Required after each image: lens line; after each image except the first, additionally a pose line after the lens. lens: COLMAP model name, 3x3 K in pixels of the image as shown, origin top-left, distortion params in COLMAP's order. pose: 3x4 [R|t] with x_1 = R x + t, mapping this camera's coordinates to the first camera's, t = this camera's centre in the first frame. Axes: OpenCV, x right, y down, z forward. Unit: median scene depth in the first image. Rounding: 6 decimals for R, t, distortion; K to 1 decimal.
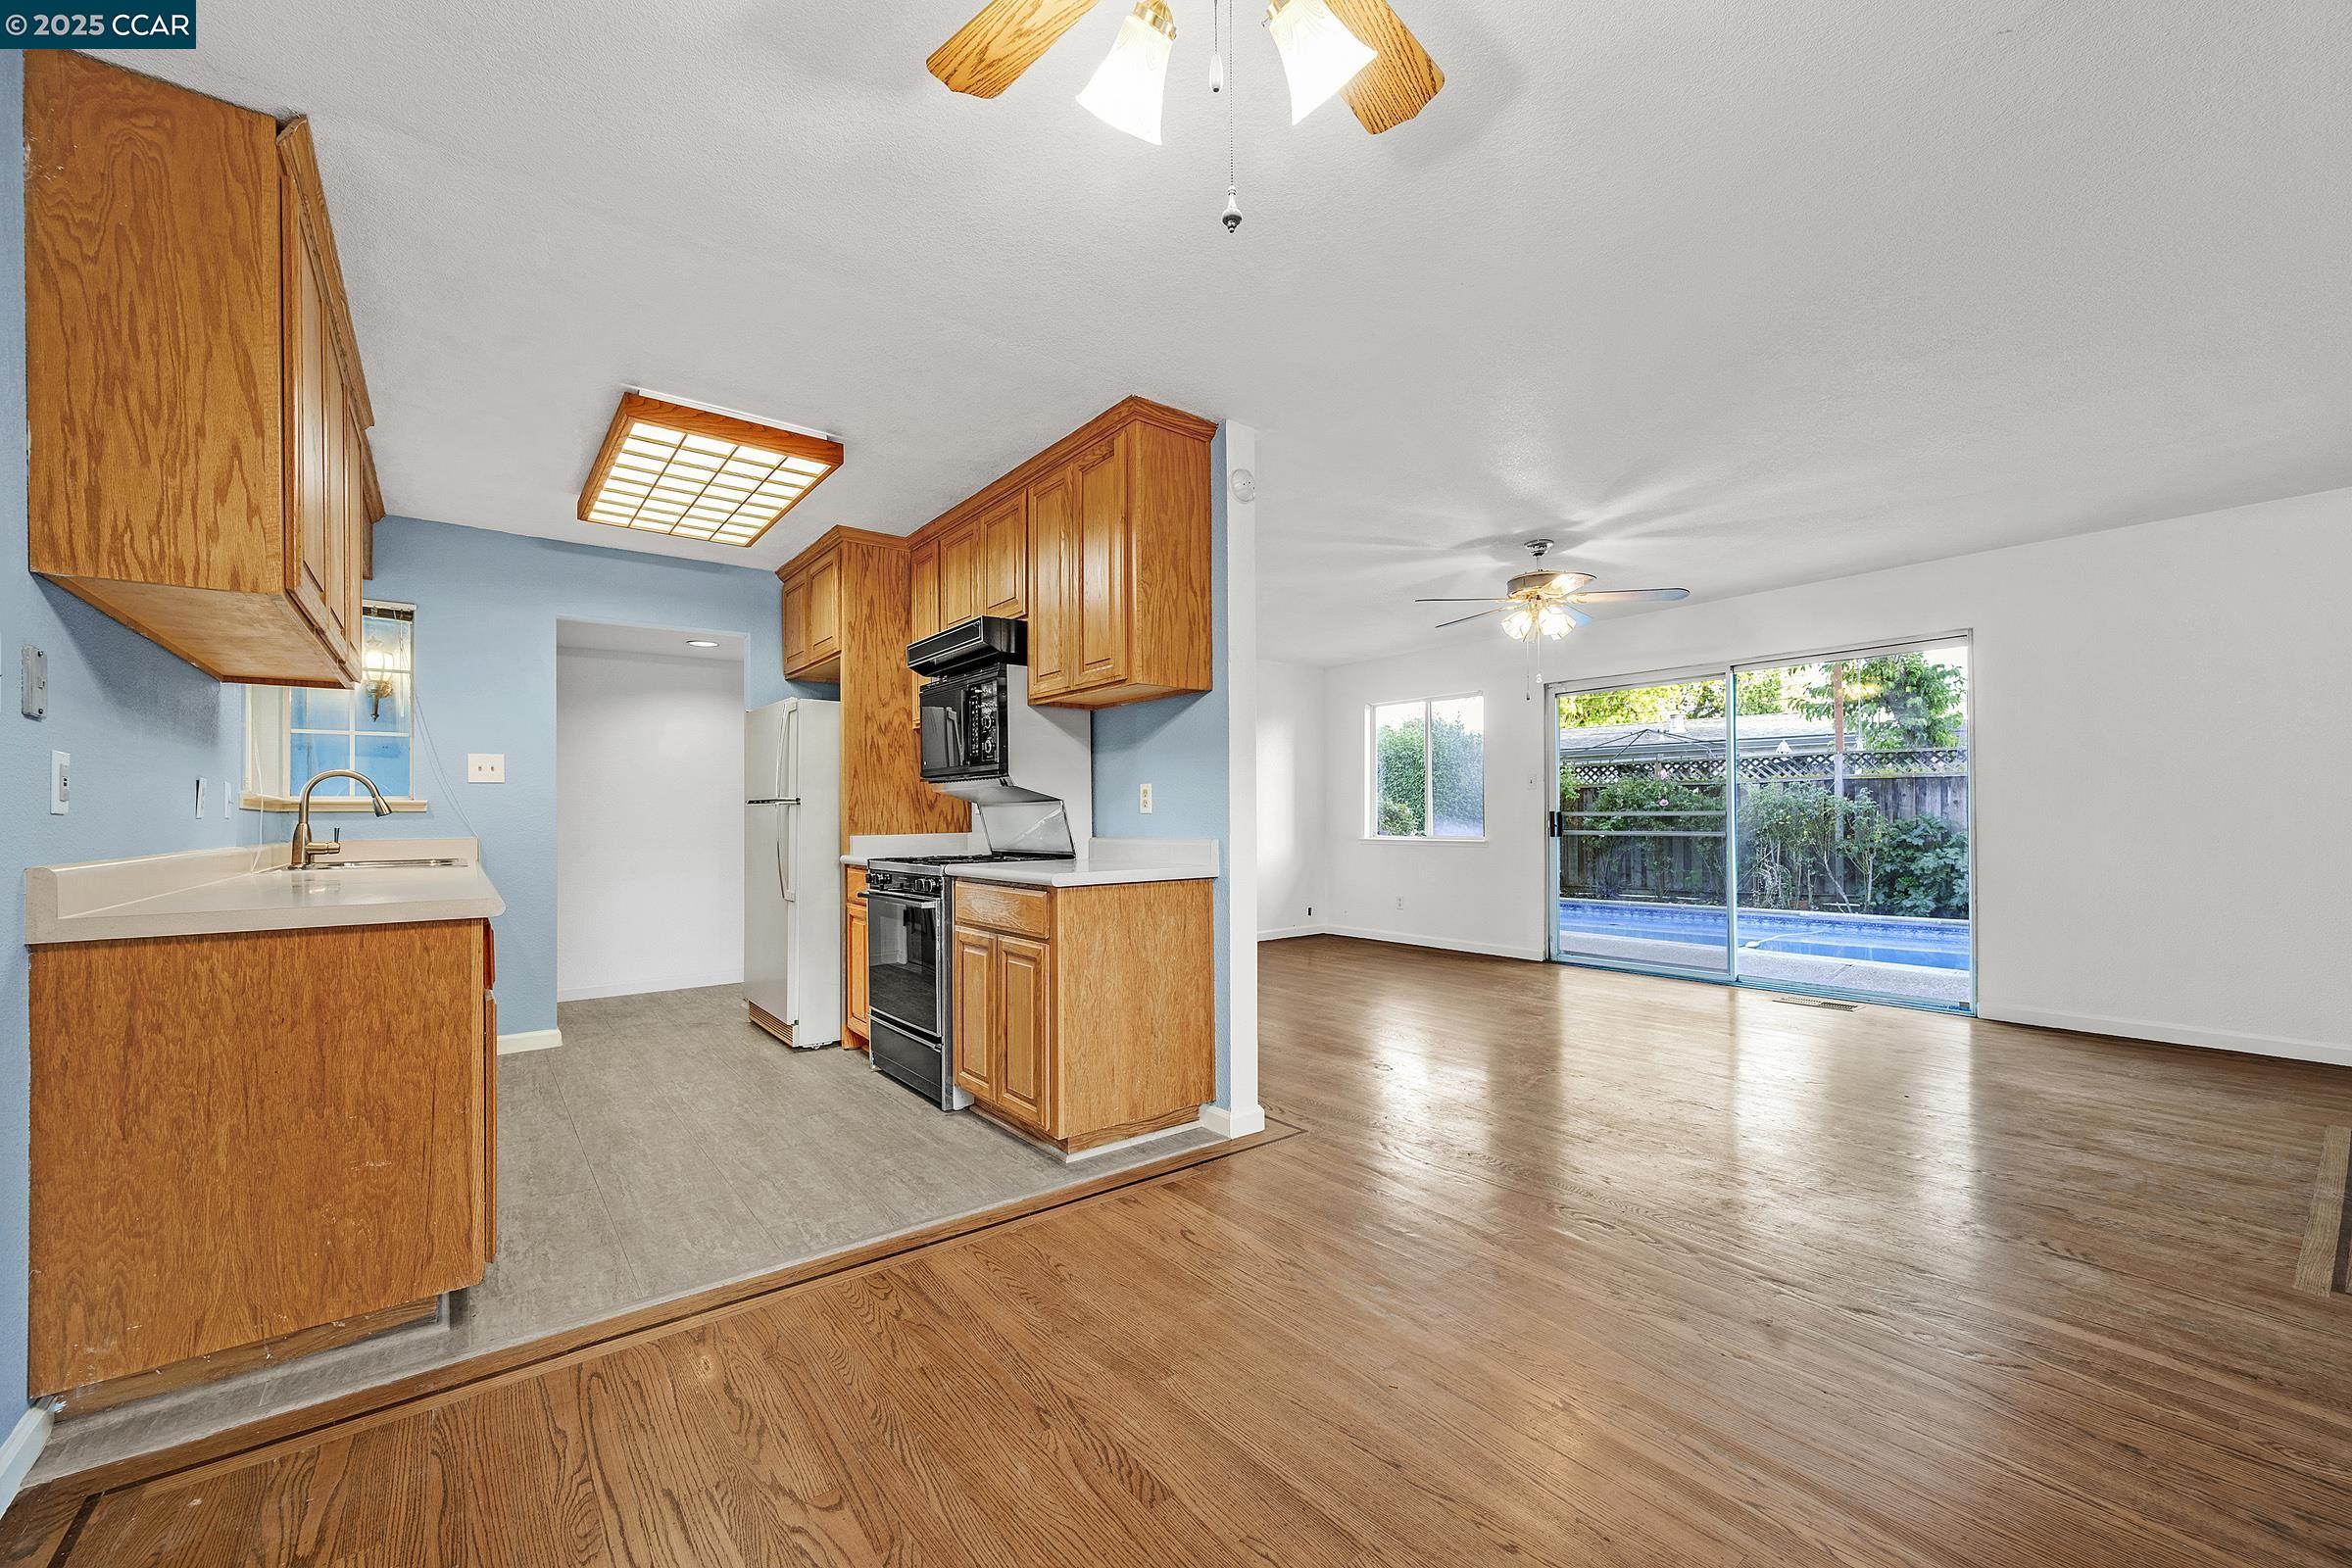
lens RADIAL K [[939.7, 0, 1218.8], [0, 939.7, 812.1], [0, 0, 1]] dist [0.002542, -0.001271]
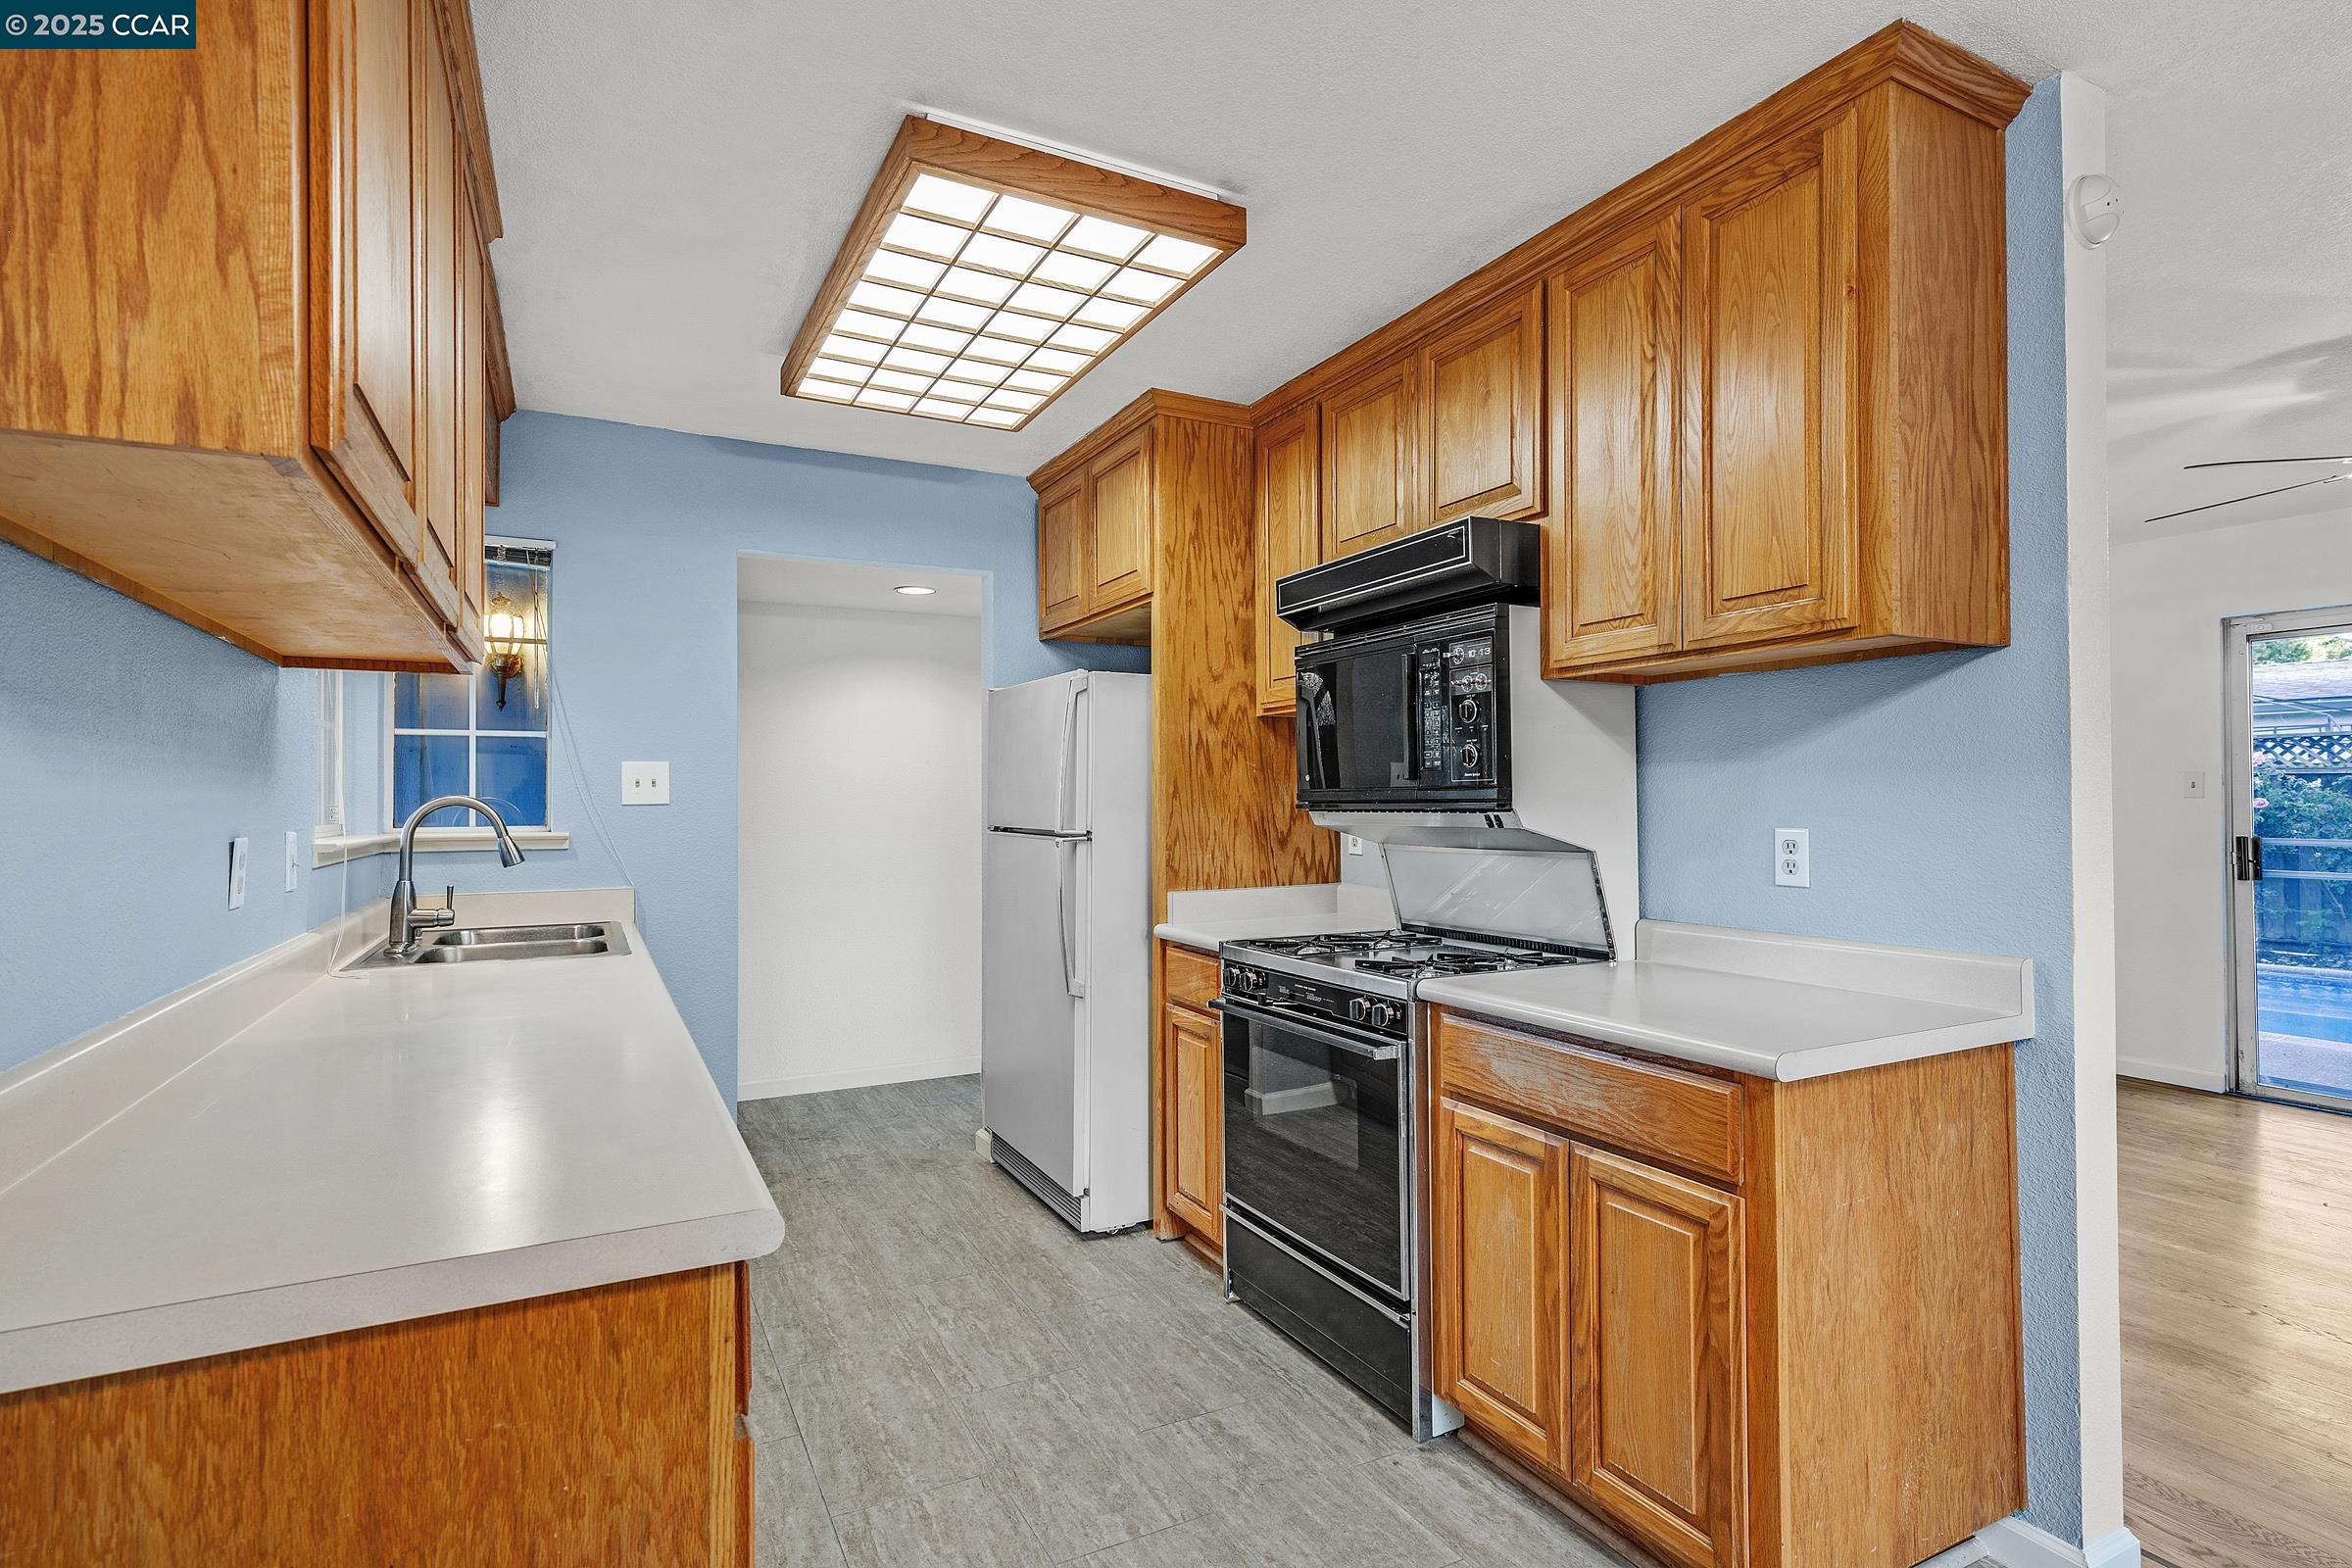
lens RADIAL K [[1146.5, 0, 1177.9], [0, 1146.5, 790.5], [0, 0, 1]] dist [0.006694, 0.000423]
pose [[0.980497, 0.004217, -0.196490, -0.303693], [-0.004271, 0.999991, 0.000144, -0.053046], [0.196489, 0.000698, 0.980506, 0.336517]]
